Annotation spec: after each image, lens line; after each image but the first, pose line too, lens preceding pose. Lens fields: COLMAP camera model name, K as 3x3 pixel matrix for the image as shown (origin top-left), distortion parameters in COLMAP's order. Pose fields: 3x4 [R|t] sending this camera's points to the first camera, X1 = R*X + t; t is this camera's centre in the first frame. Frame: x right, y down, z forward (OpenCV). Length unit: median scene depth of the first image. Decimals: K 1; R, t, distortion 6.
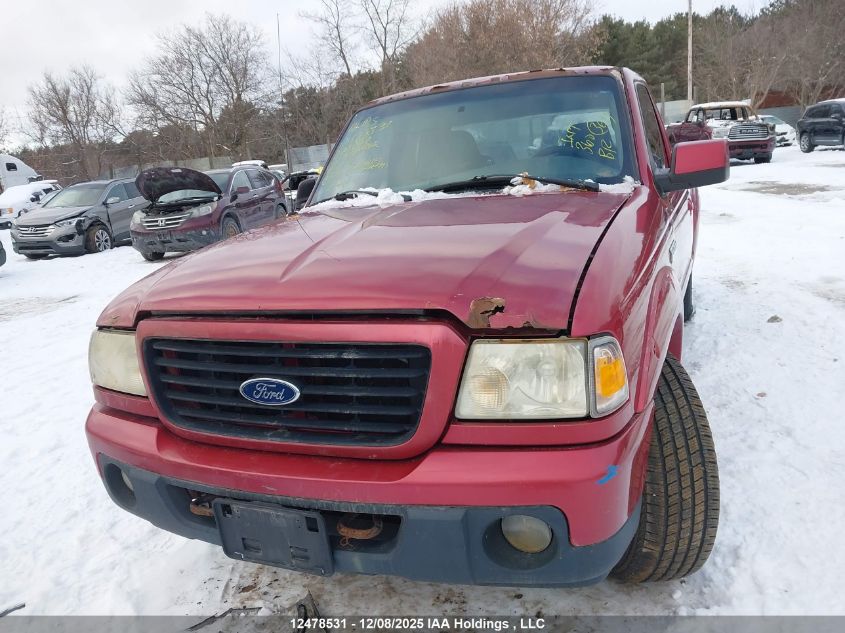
lens RADIAL K [[676.7, 0, 404.0], [0, 676.7, 312.8], [0, 0, 1]] dist [0.004958, -0.000545]
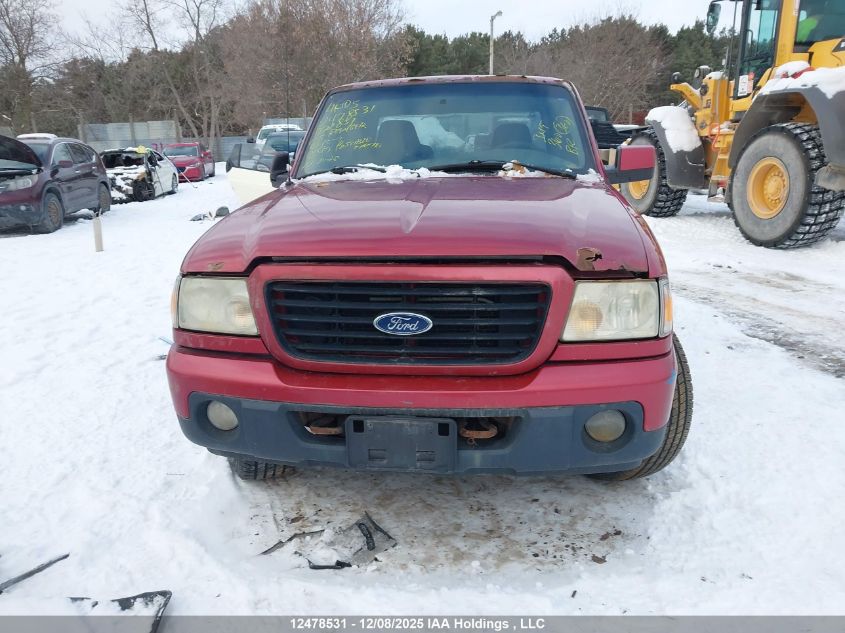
lens RADIAL K [[676.7, 0, 404.0], [0, 676.7, 312.8], [0, 0, 1]] dist [0.004958, -0.000545]
pose [[0.953664, 0.006730, 0.300797, -0.371539], [-0.008598, 0.999951, 0.004887, 0.060930], [-0.300749, -0.007247, 0.953676, -0.092084]]
